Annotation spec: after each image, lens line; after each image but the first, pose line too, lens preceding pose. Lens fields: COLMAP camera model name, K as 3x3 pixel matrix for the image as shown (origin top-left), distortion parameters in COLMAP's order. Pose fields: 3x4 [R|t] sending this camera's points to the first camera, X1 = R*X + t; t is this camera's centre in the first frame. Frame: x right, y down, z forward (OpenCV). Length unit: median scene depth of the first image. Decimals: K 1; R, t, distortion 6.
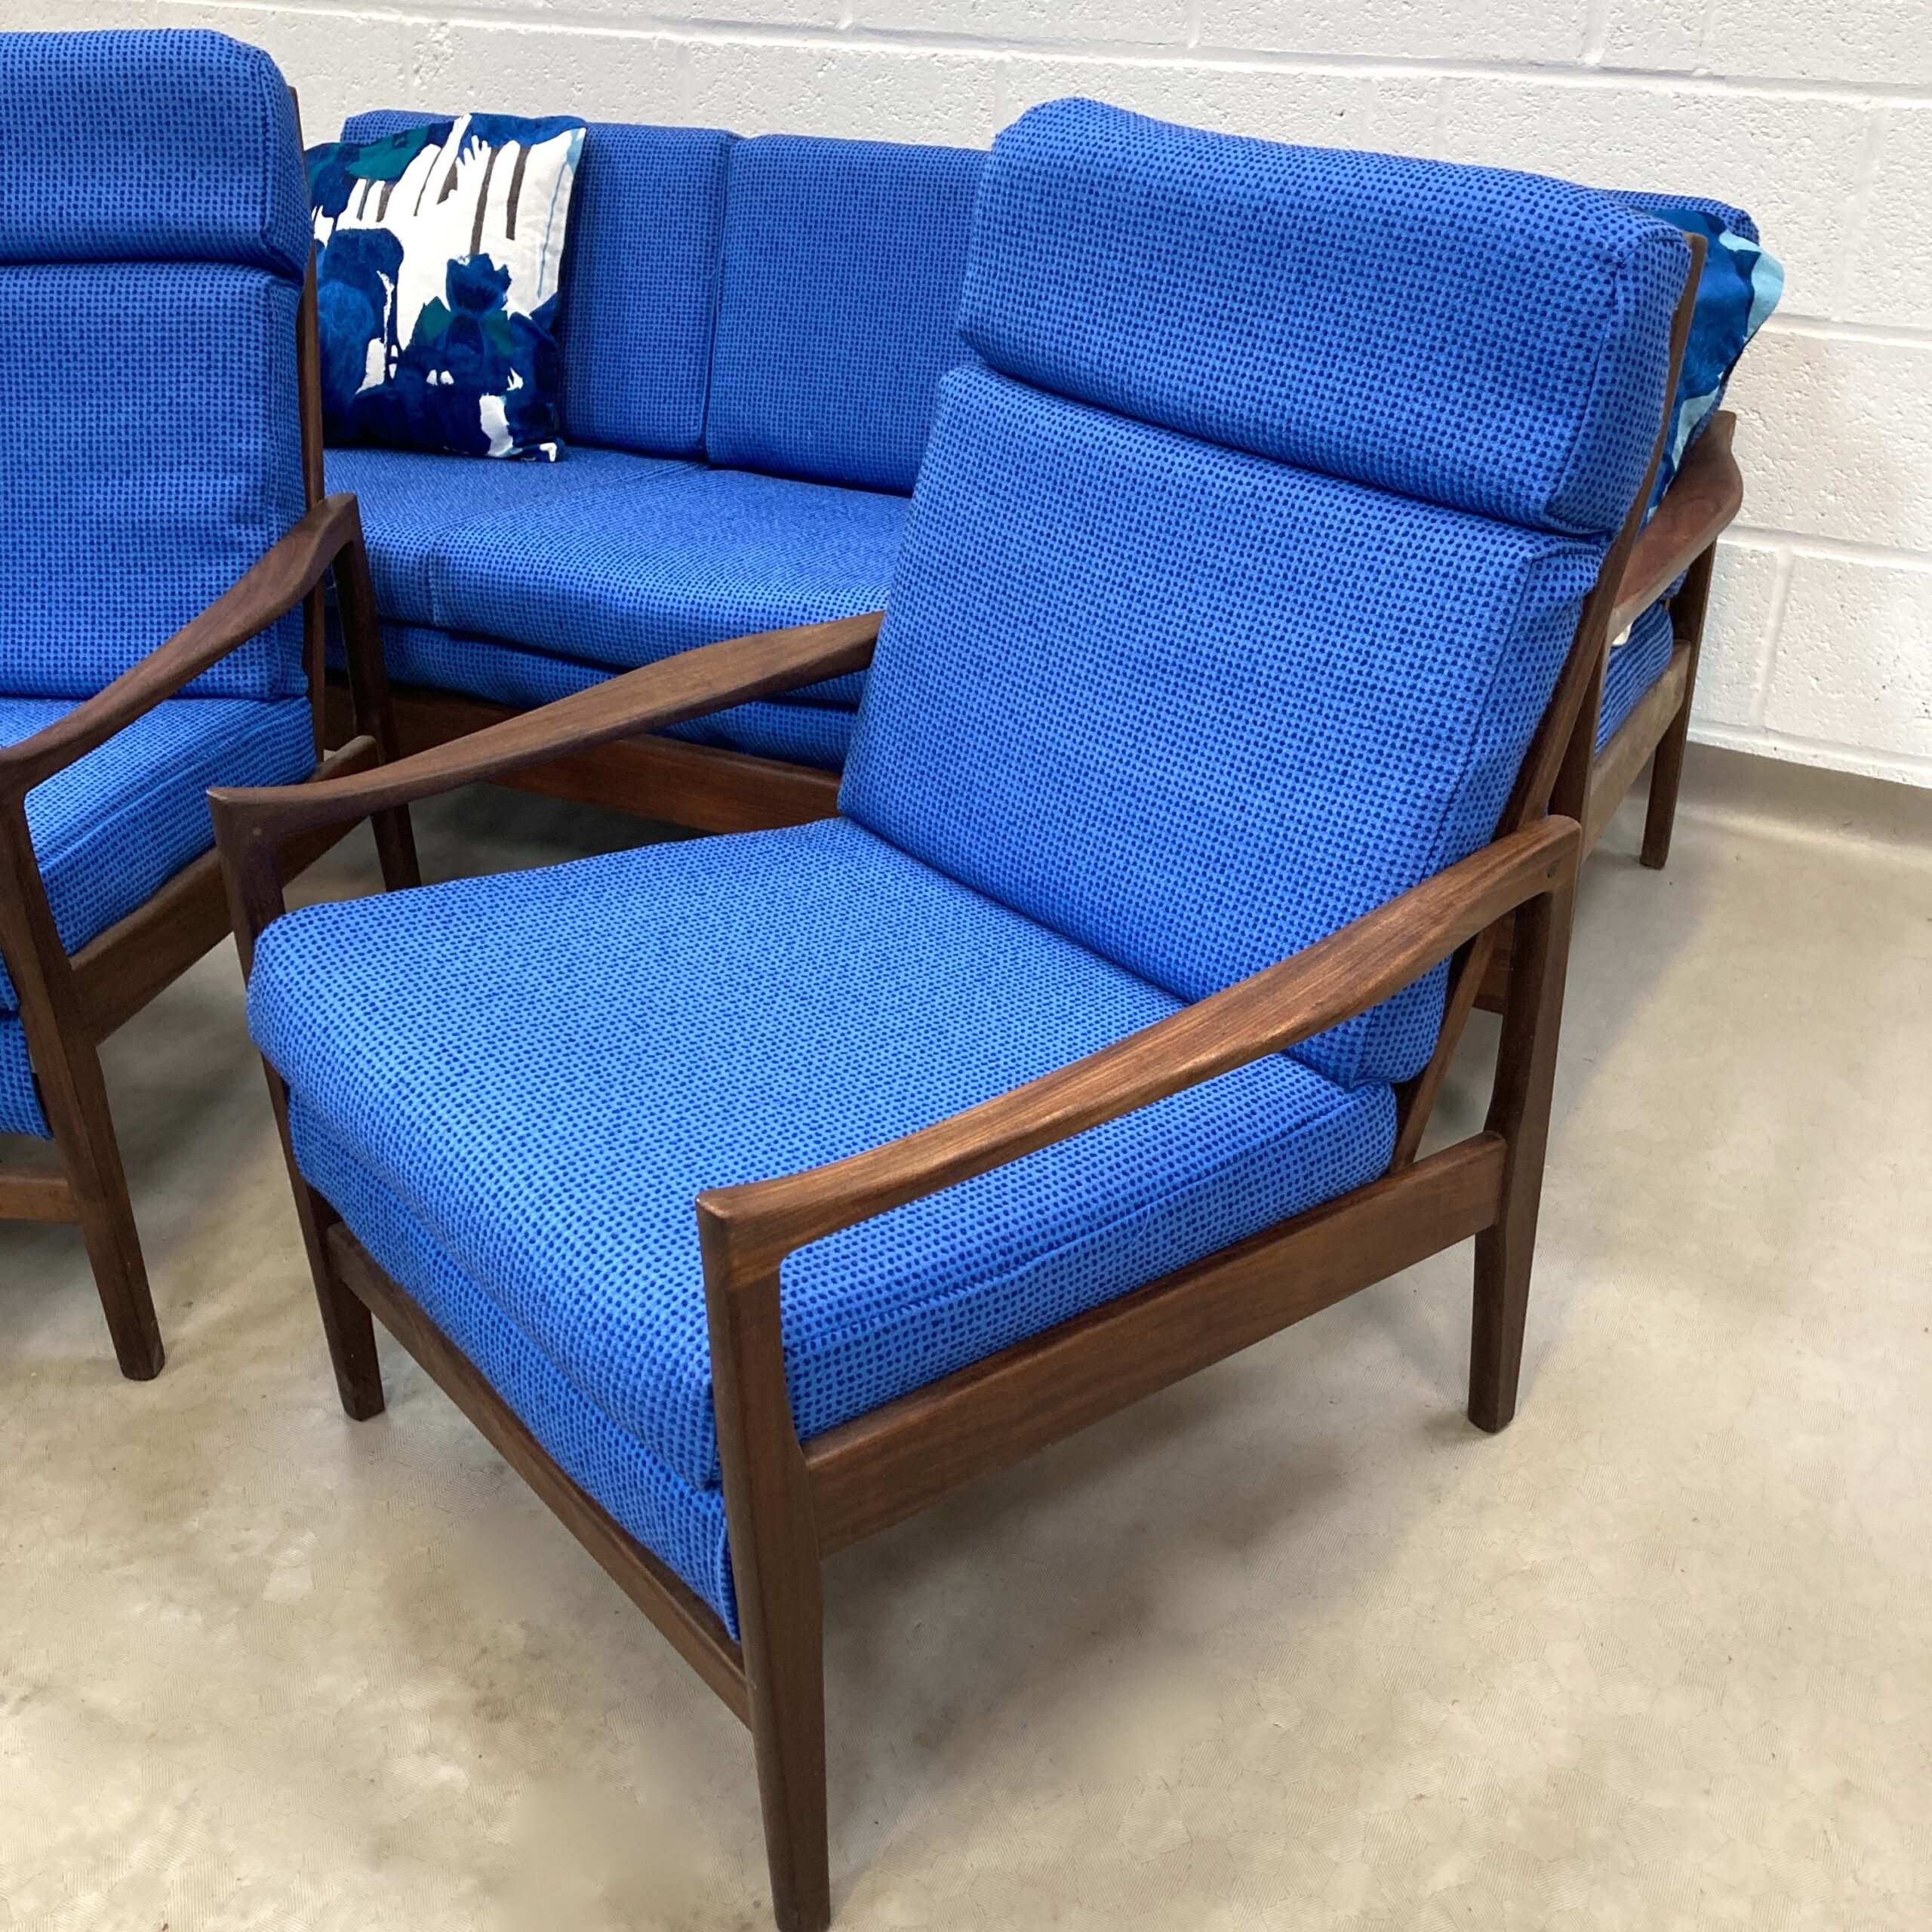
lens RADIAL K [[2118.0, 0, 962.6], [0, 2118.0, 940.2], [0, 0, 1]] dist [0.096383, -0.237940]
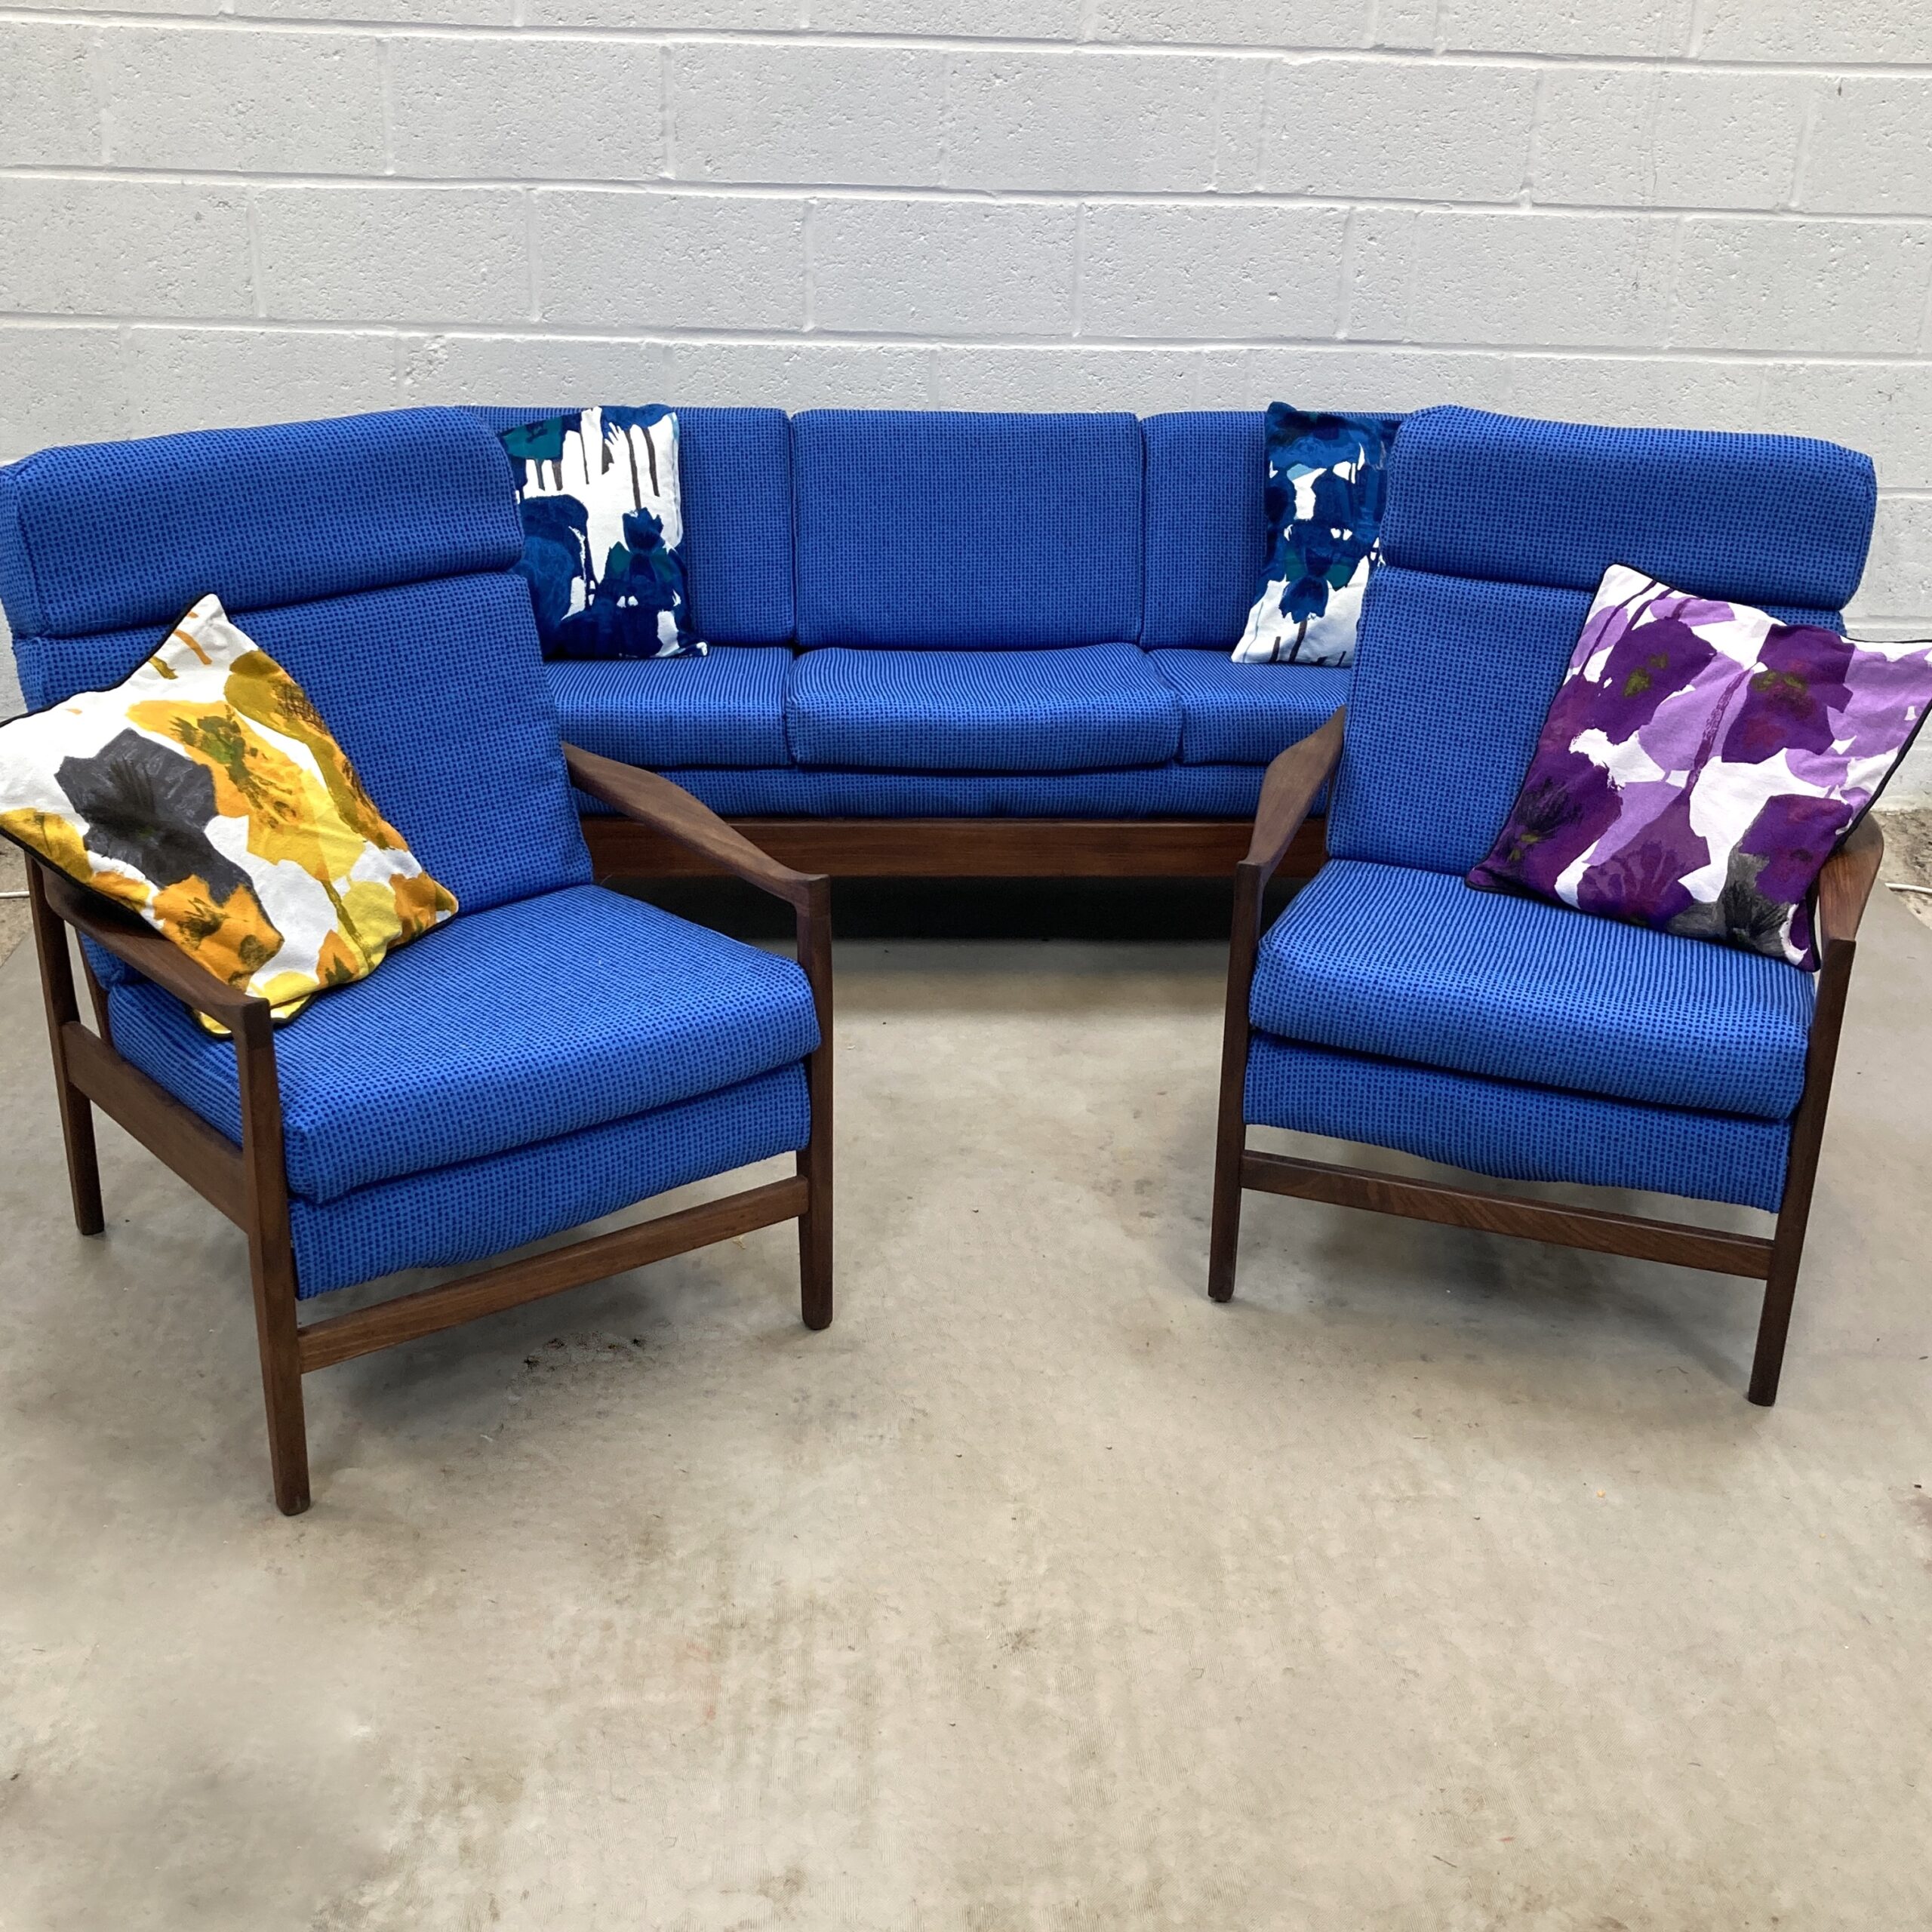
lens RADIAL K [[2273.3, 0, 964.9], [0, 2273.3, 965.6], [0, 0, 1]] dist [0.078373, -0.197693]
pose [[0.875937, -0.166271, 0.452867, -0.743492], [0.209225, 0.976782, -0.046057, 0.066257], [-0.434695, 0.135094, 0.890387, -0.319546]]
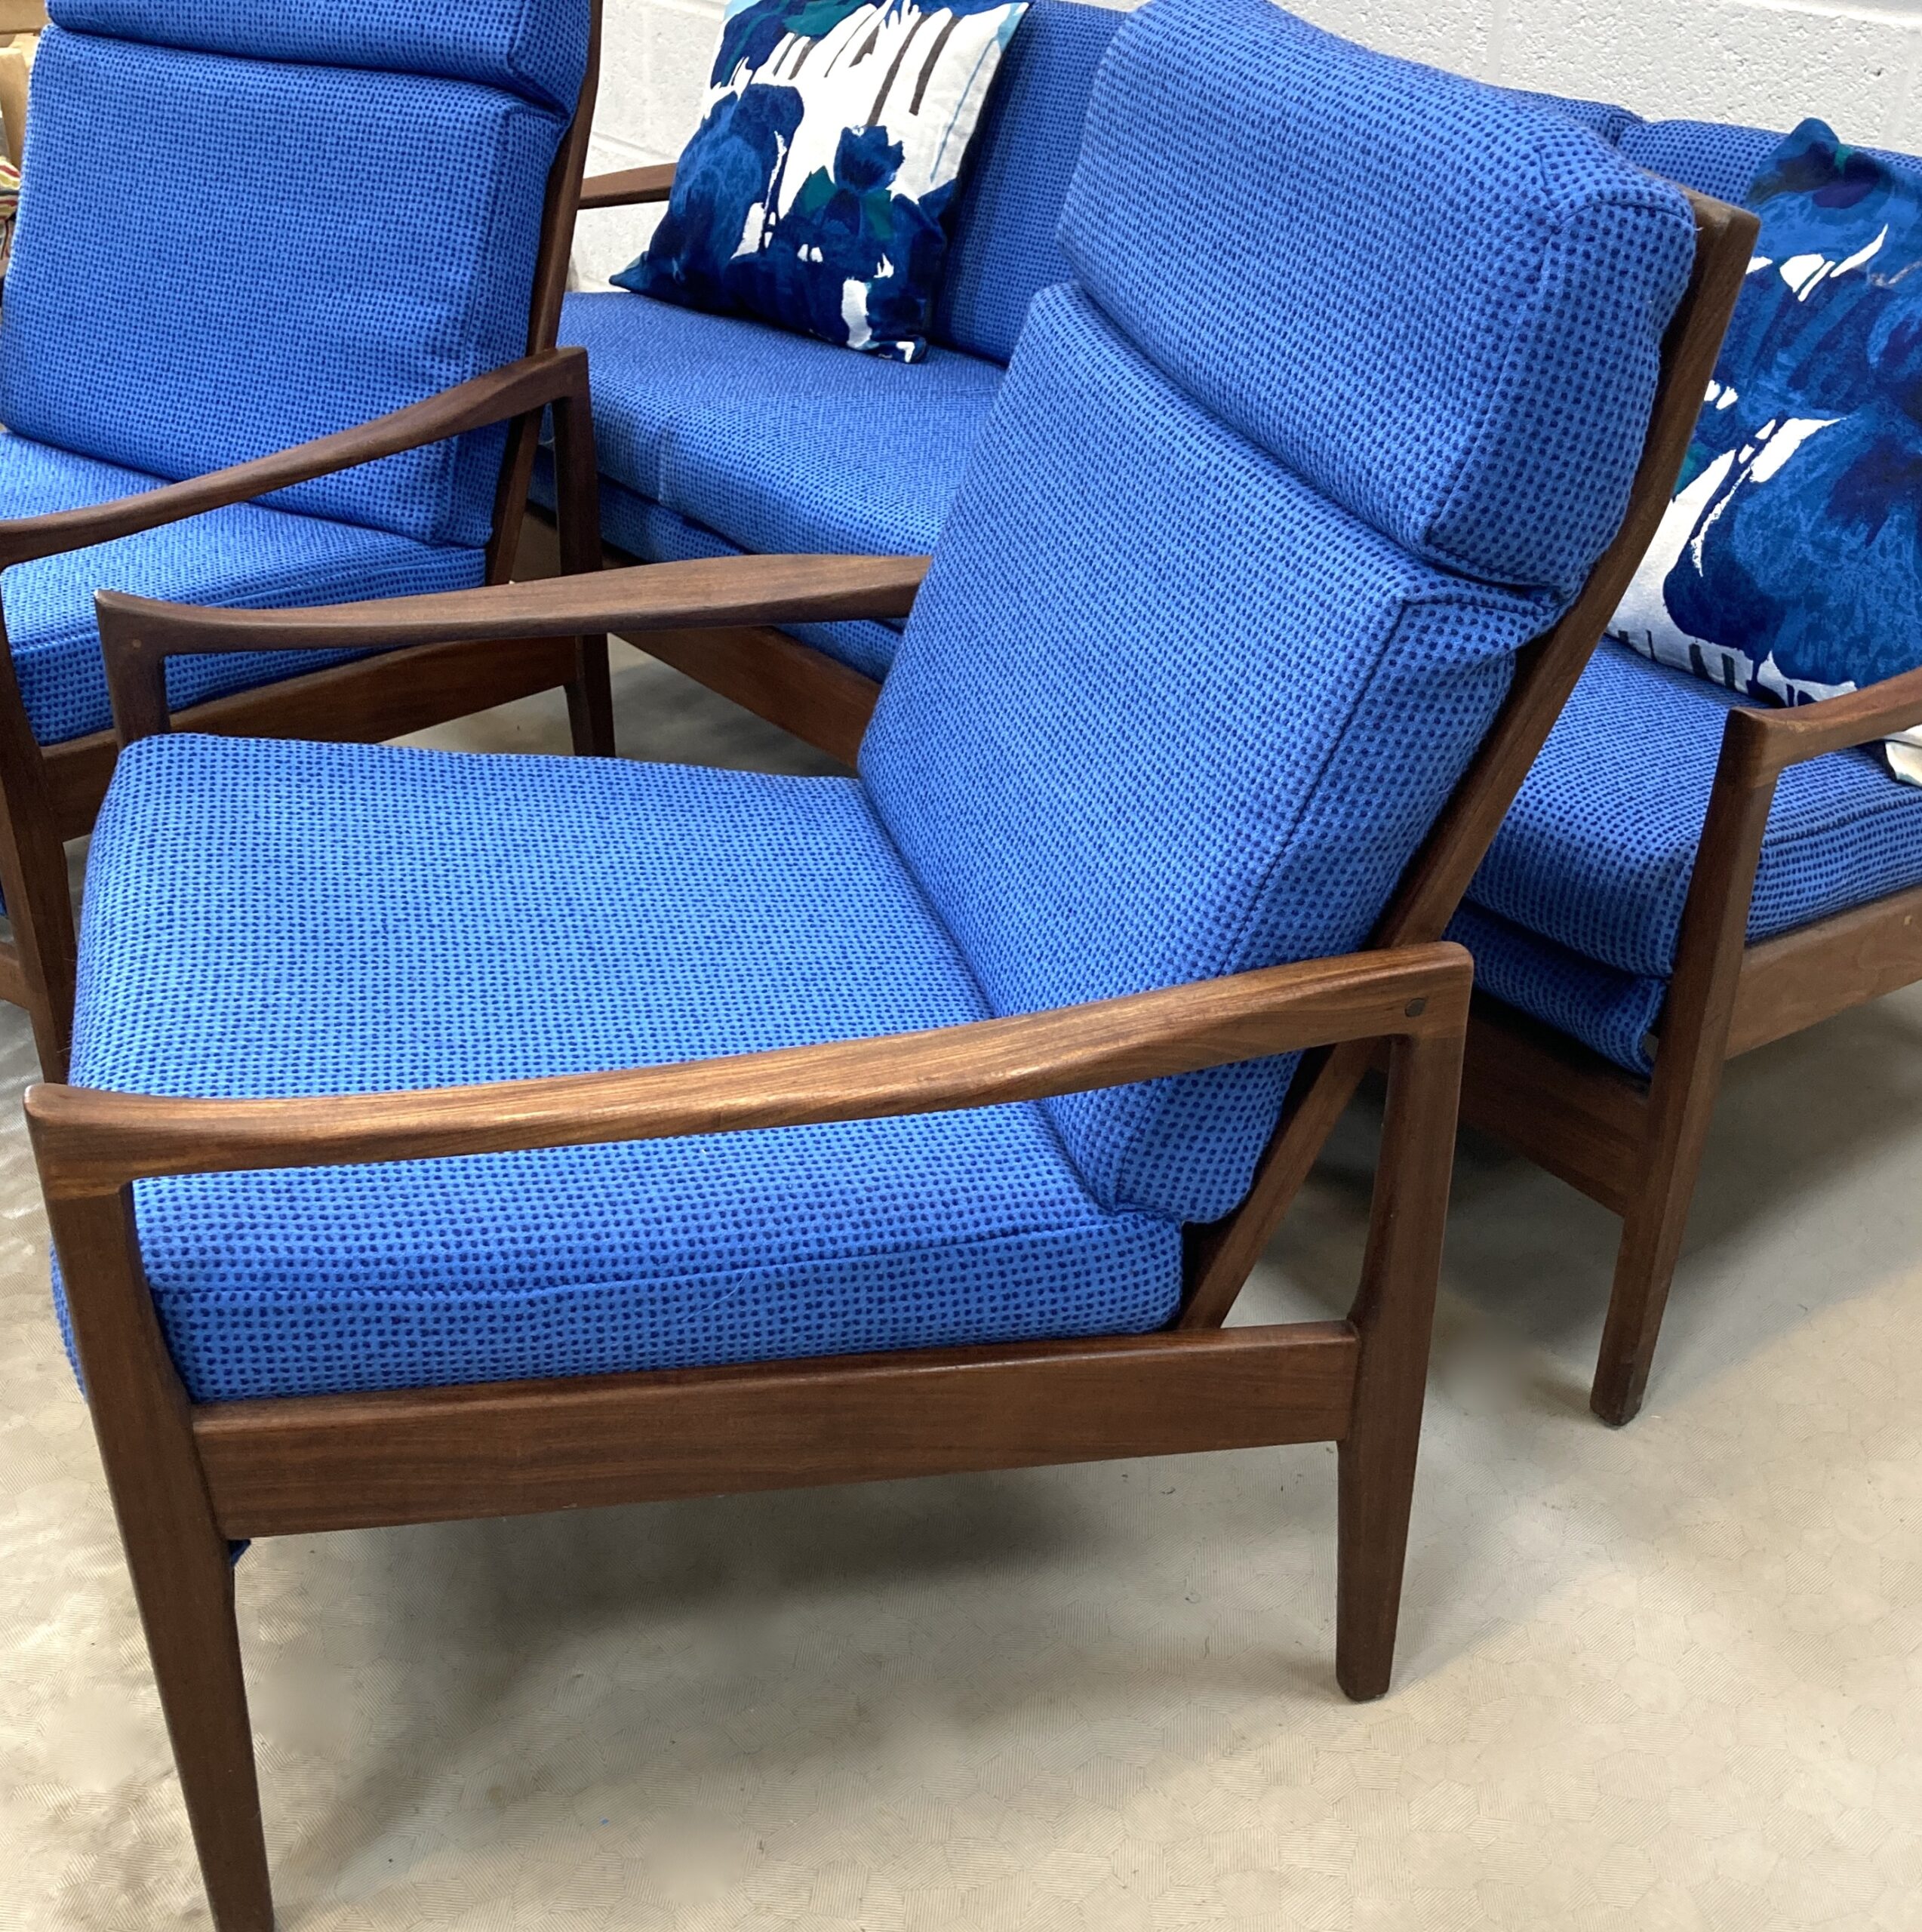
lens RADIAL K [[2289.6, 0, 968.6], [0, 2289.6, 964.4], [0, 0, 1]] dist [0.143519, -0.449600]
pose [[0.913474, 0.237194, -0.330611, 0.224516], [-0.234756, 0.970873, 0.047917, -0.028276], [0.332346, 0.033842, 0.942550, 0.088035]]
